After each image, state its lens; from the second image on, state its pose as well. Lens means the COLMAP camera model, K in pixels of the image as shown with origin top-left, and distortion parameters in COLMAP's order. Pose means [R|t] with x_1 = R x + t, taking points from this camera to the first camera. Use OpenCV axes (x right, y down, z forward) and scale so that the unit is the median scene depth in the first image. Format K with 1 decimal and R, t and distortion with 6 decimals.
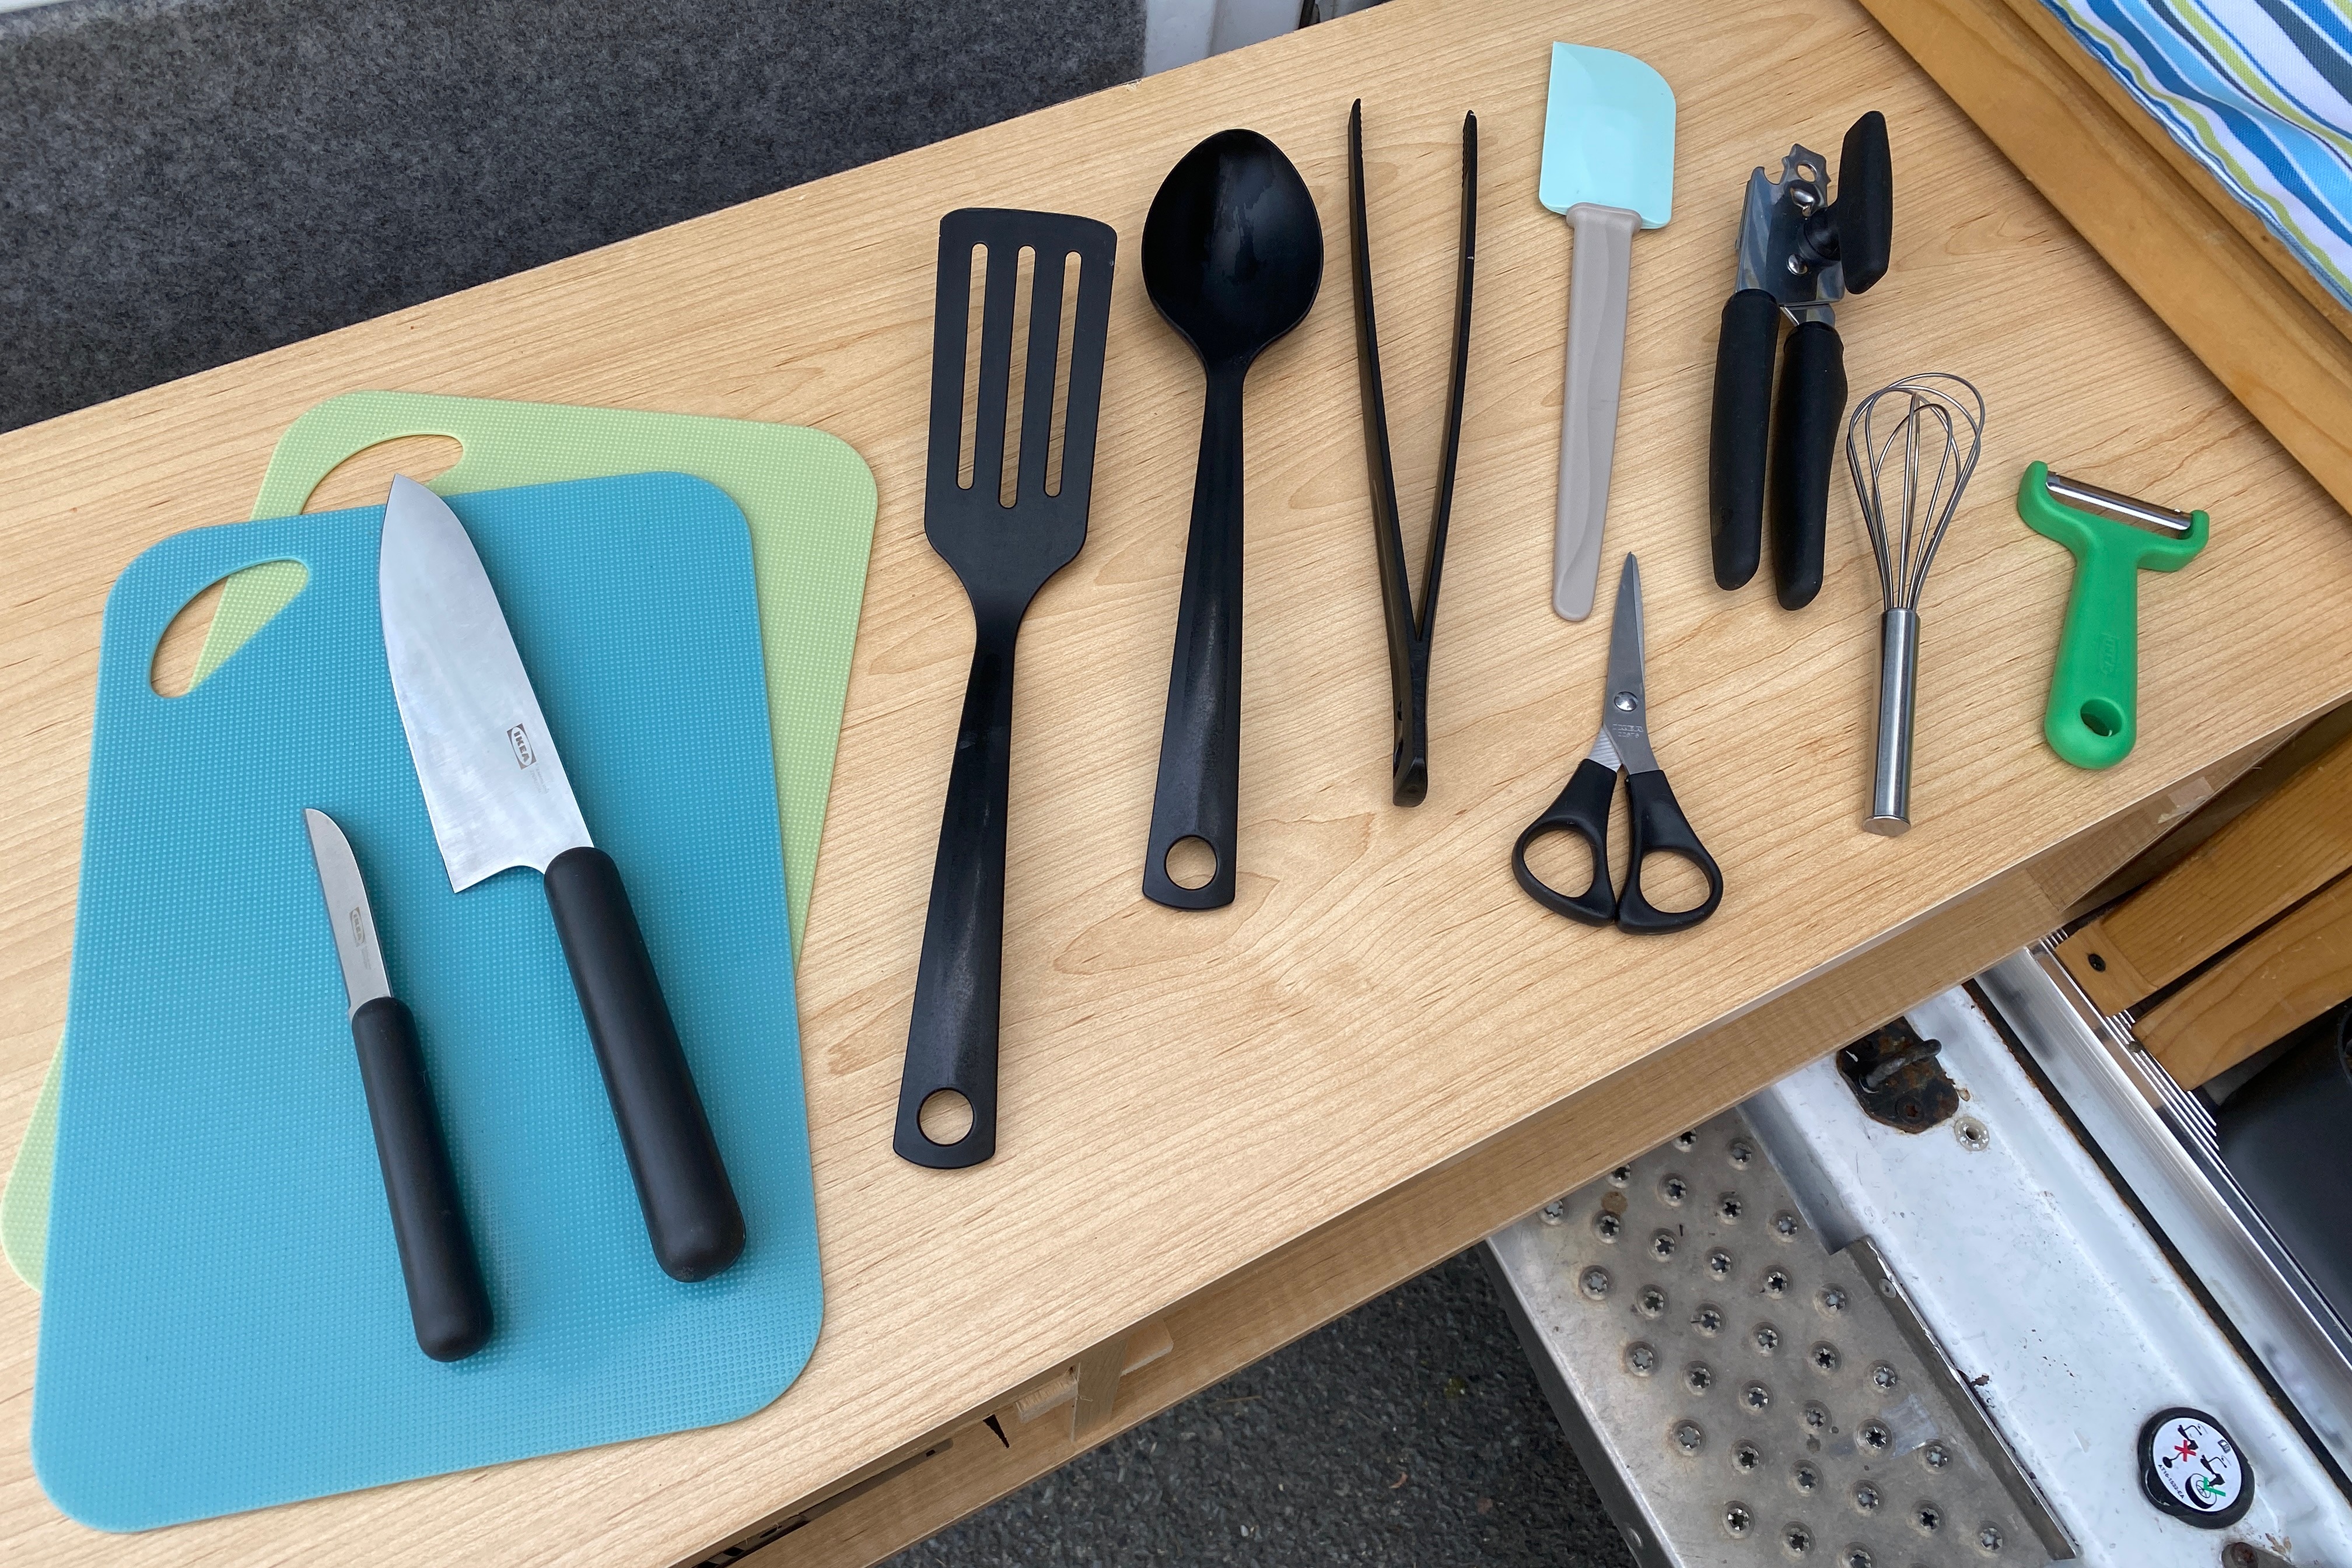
lens RADIAL K [[1794.2, 0, 1172.4], [0, 1794.2, 776.8], [0, 0, 1]] dist [0.033141, -0.032813]
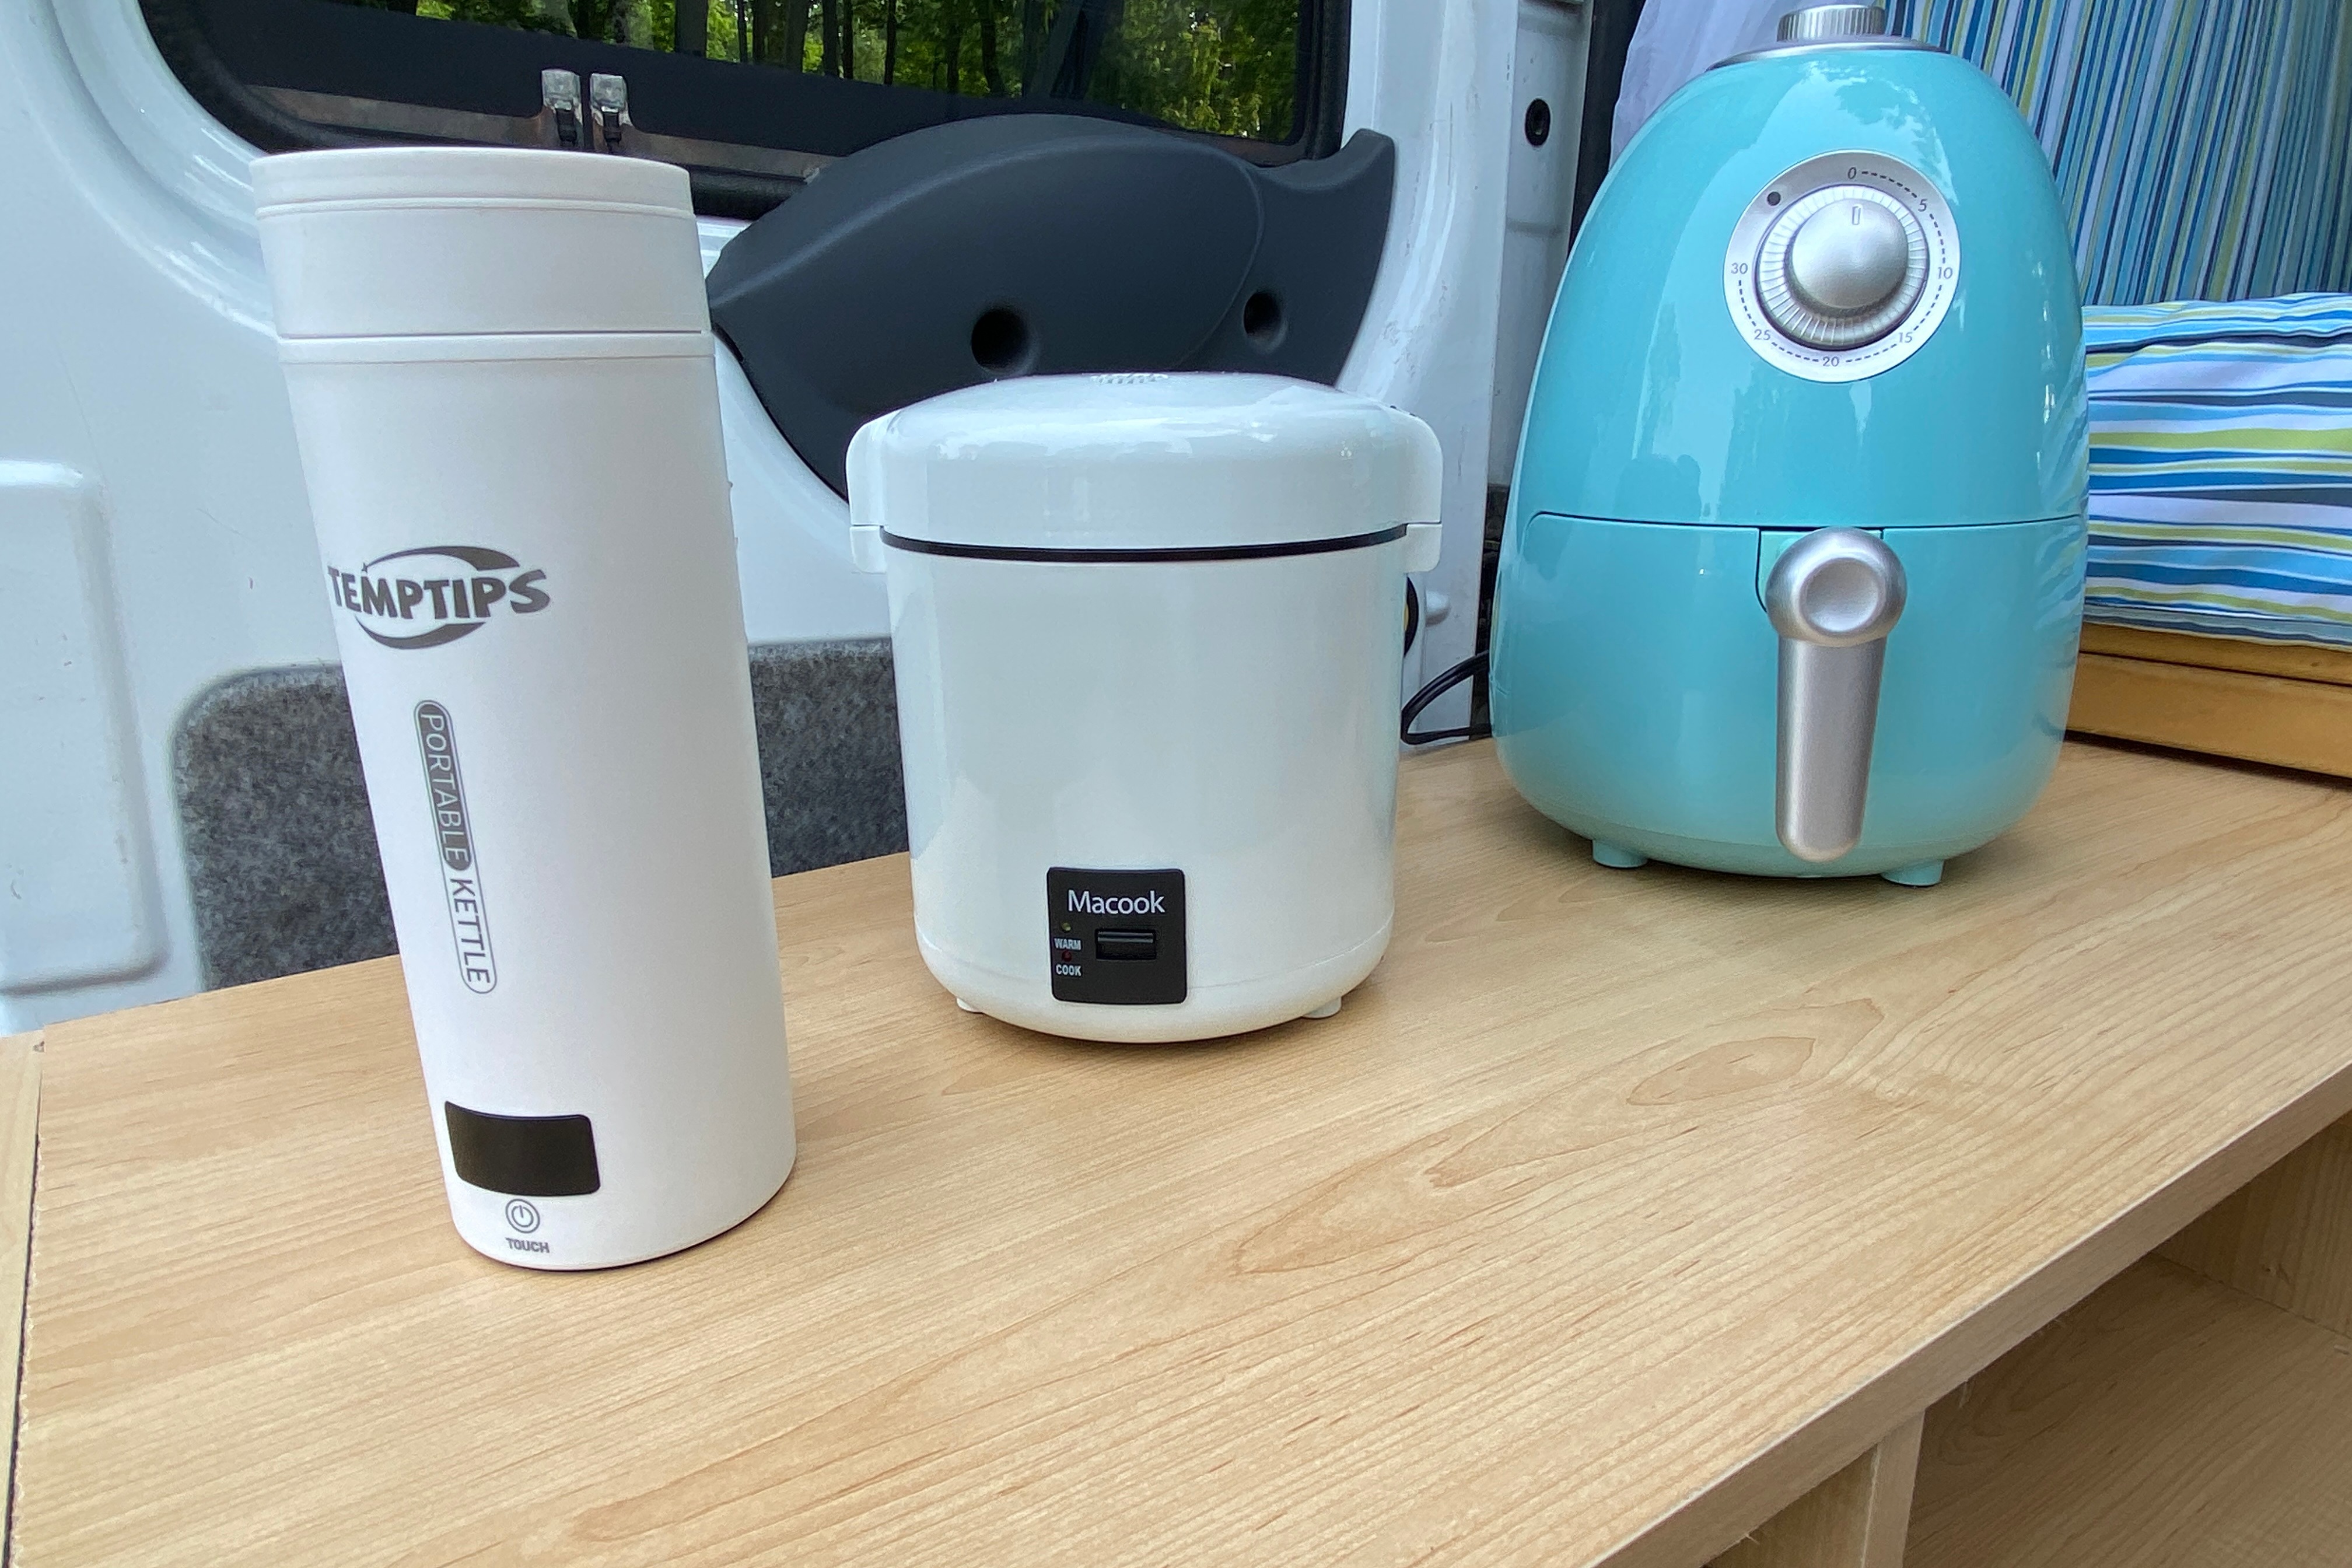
lens RADIAL K [[1503.4, 0, 1186.4], [0, 1503.4, 822.8], [0, 0, 1]] dist [0.047915, -0.052923]
pose [[0.987026, -0.117172, 0.109772, -0.300787], [0.160367, 0.686036, -0.709674, 0.388230], [0.007846, 0.718071, 0.695926, 0.300017]]
